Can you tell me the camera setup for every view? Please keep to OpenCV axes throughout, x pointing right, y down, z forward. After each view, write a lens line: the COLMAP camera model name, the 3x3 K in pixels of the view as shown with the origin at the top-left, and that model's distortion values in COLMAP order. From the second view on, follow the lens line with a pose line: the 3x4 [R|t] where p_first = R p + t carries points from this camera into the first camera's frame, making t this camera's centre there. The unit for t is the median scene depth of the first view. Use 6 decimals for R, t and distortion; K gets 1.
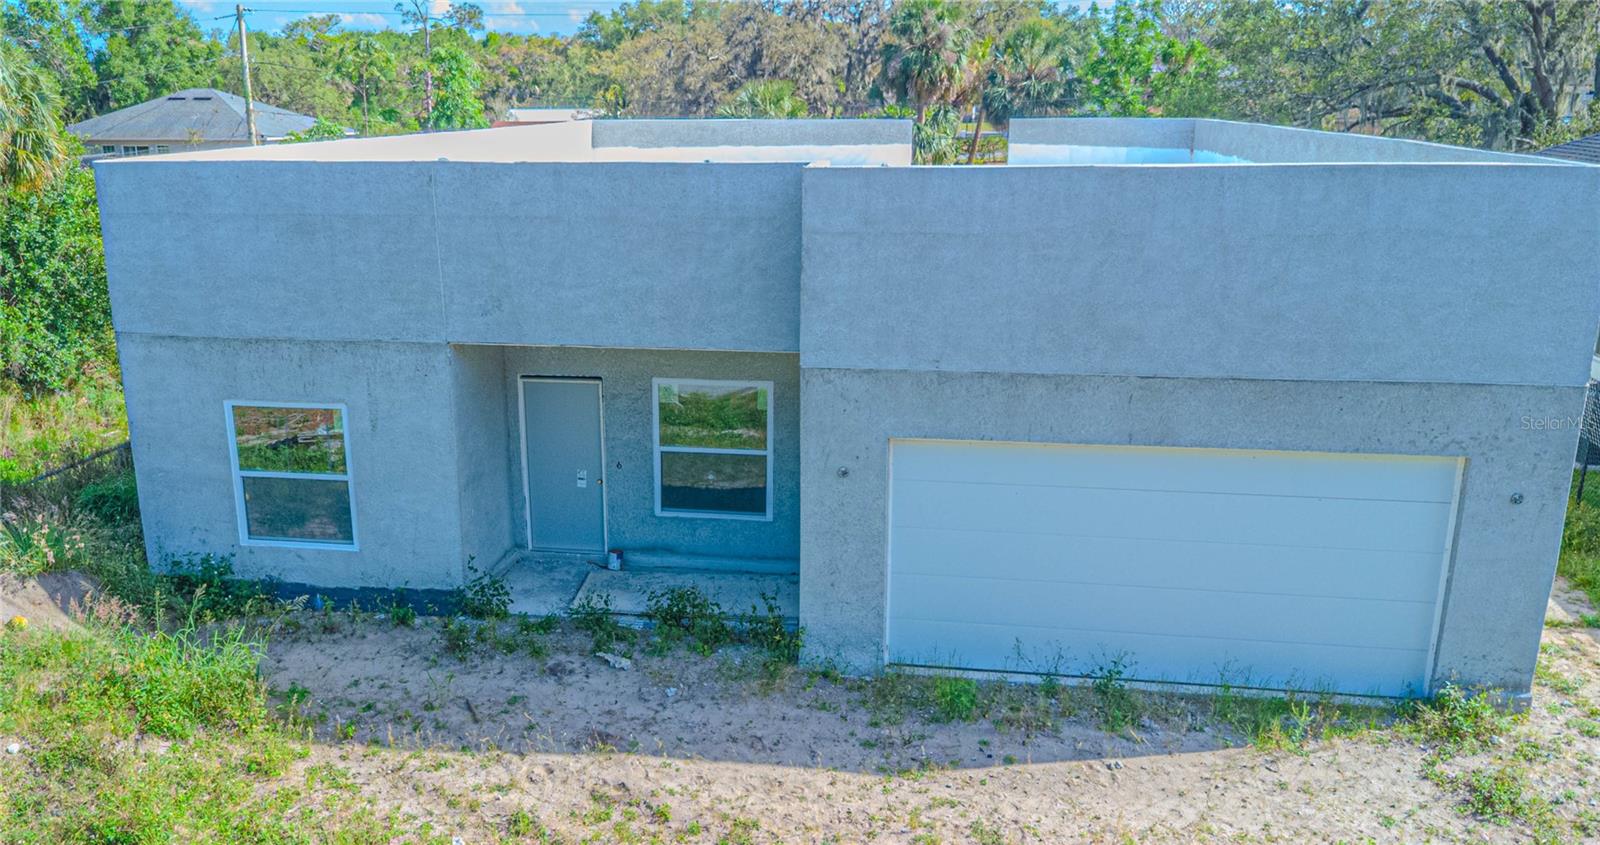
lens RADIAL K [[1310.5, 0, 716.5], [0, 1310.5, 487.2], [0, 0, 1]] dist [0.044212, -0.059840]
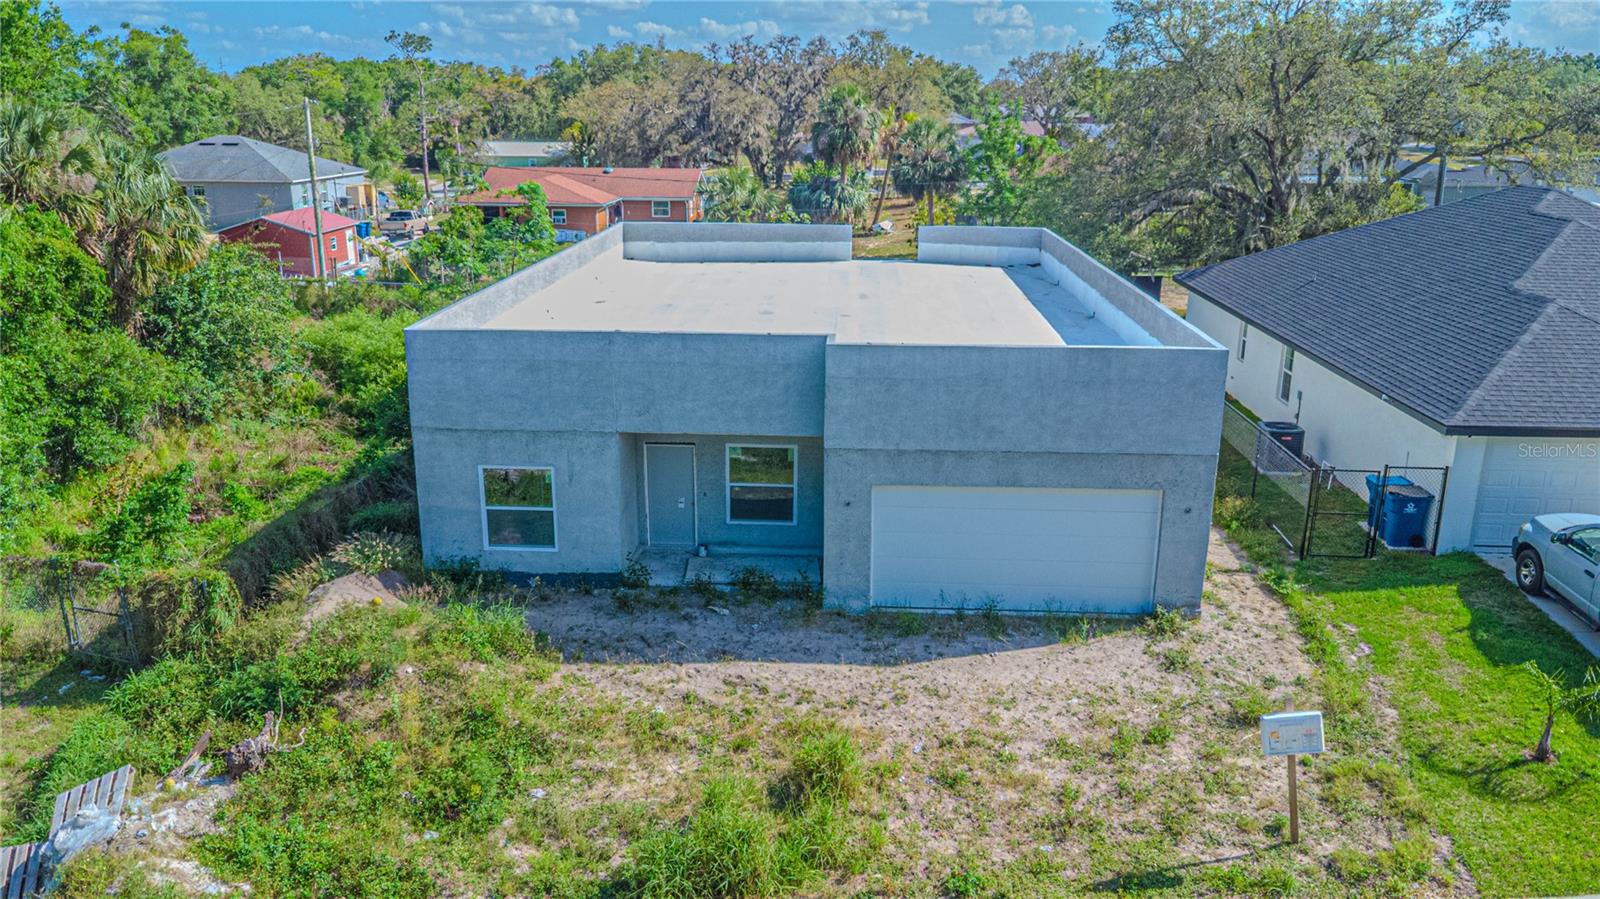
lens RADIAL K [[1159.2, 0, 797.8], [0, 1159.2, 446.2], [0, 0, 1]] dist [0.044414, -0.059736]
pose [[0.992367, -0.021436, 0.121443, -0.161359], [0.022184, 0.999742, -0.004814, -0.081472], [-0.121308, 0.007471, 0.992587, -0.581315]]
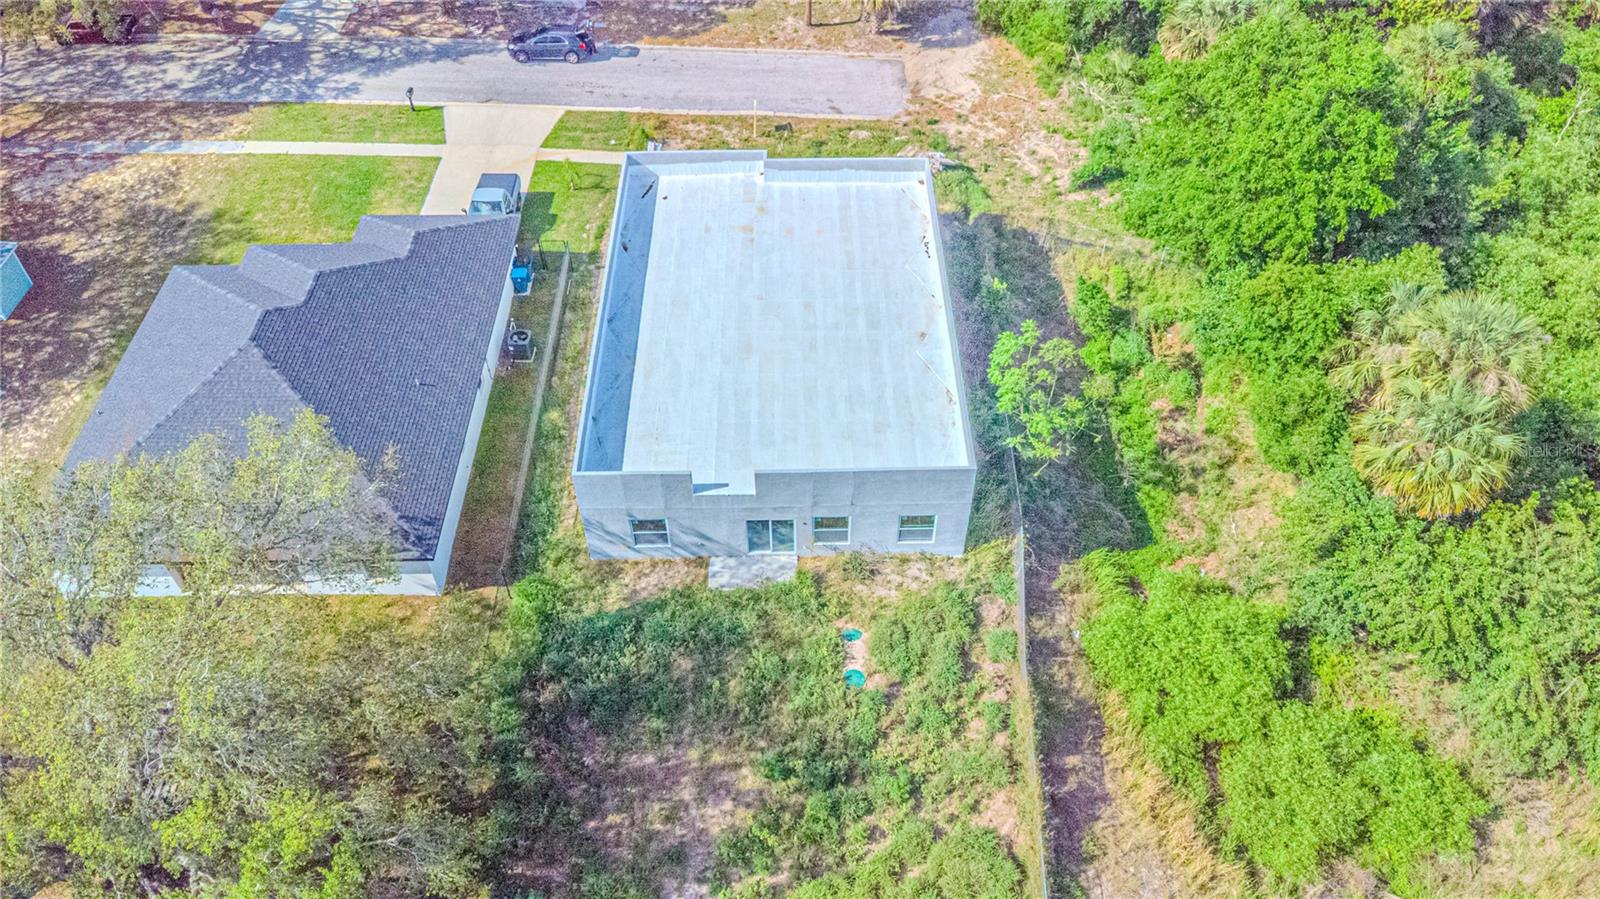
lens RADIAL K [[1159.2, 0, 795.4], [0, 1159.2, 448.5], [0, 0, 1]] dist [0.044414, -0.059736]
pose [[-0.983027, 0.144220, -0.113397, 0.588342], [-0.038831, 0.440536, 0.896895, -3.500388], [0.179306, 0.886075, -0.427459, 3.658958]]
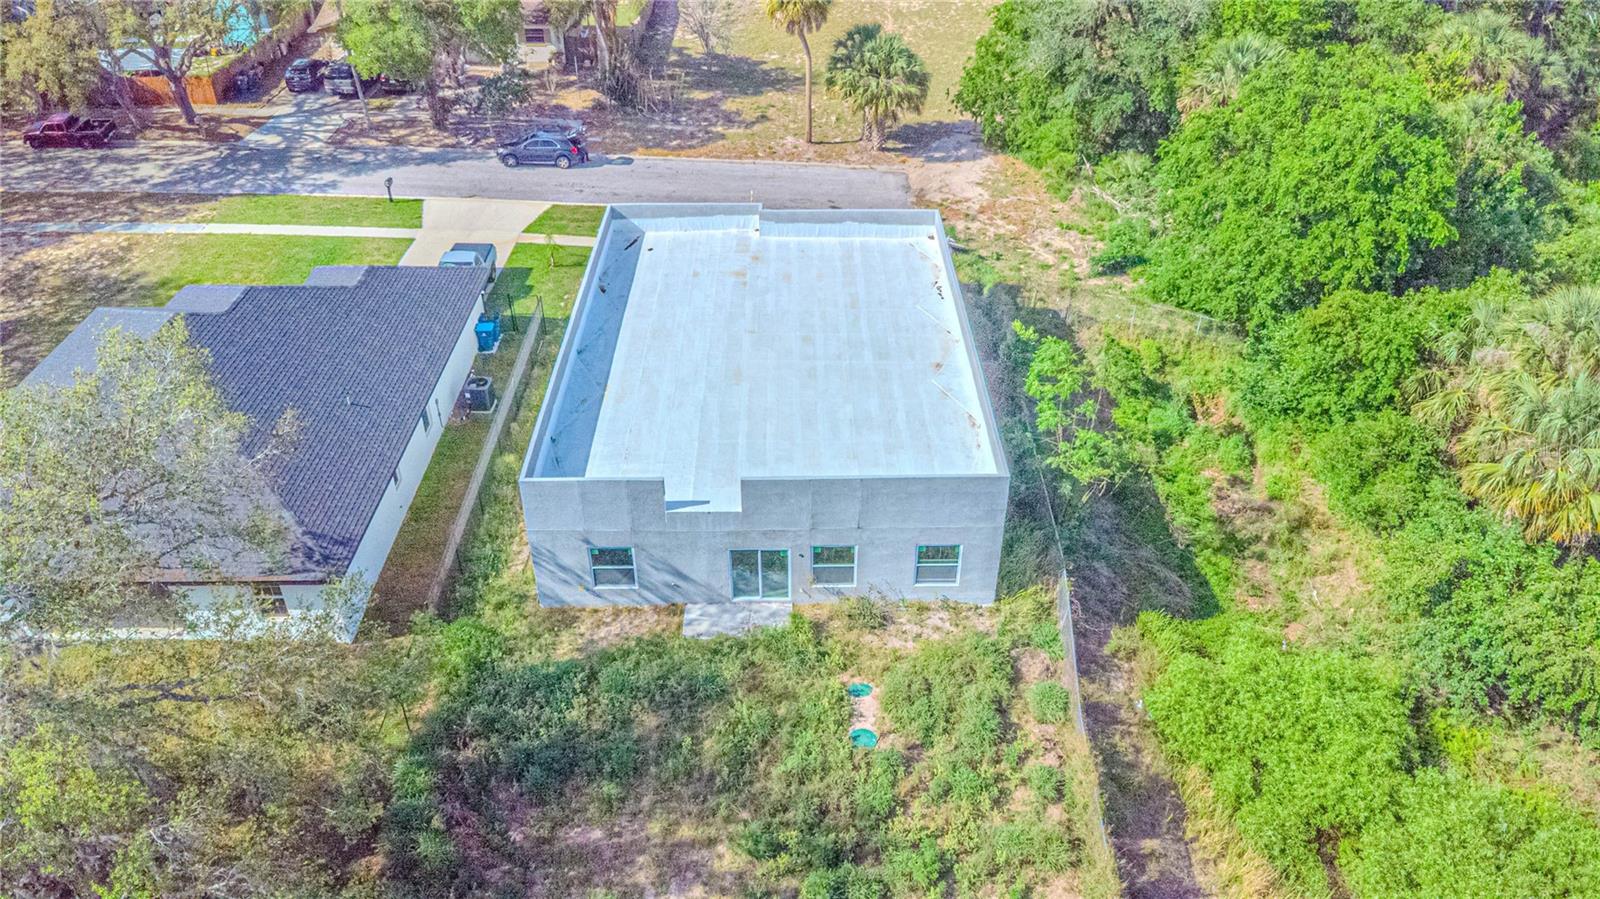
lens RADIAL K [[1159.2, 0, 795.4], [0, 1159.2, 450.0], [0, 0, 1]] dist [0.044414, -0.059736]
pose [[-0.983760, 0.111009, -0.141045, 0.587345], [-0.041437, 0.624122, 0.780227, -2.717755], [0.174642, 0.773401, -0.609387, 3.900788]]
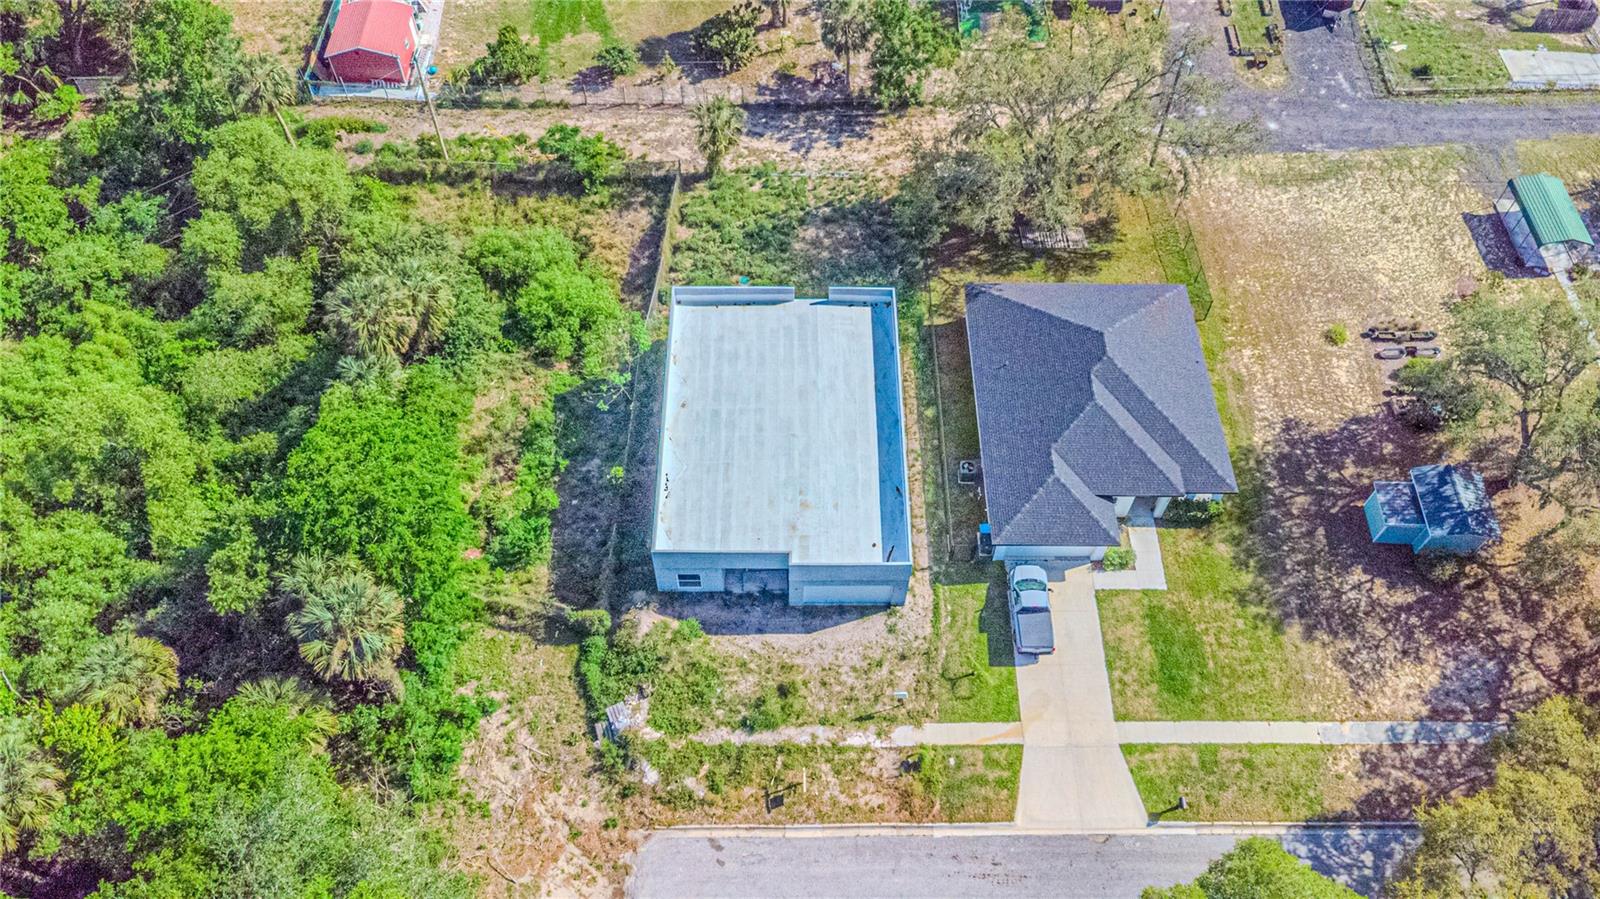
lens RADIAL K [[1159.2, 0, 797.5], [0, 1159.2, 445.4], [0, 0, 1]] dist [0.044414, -0.059736]
pose [[0.984408, -0.134644, 0.113193, -0.385574], [0.035147, 0.781083, 0.623437, -3.611865], [-0.172355, -0.609738, 0.773637, -2.536638]]
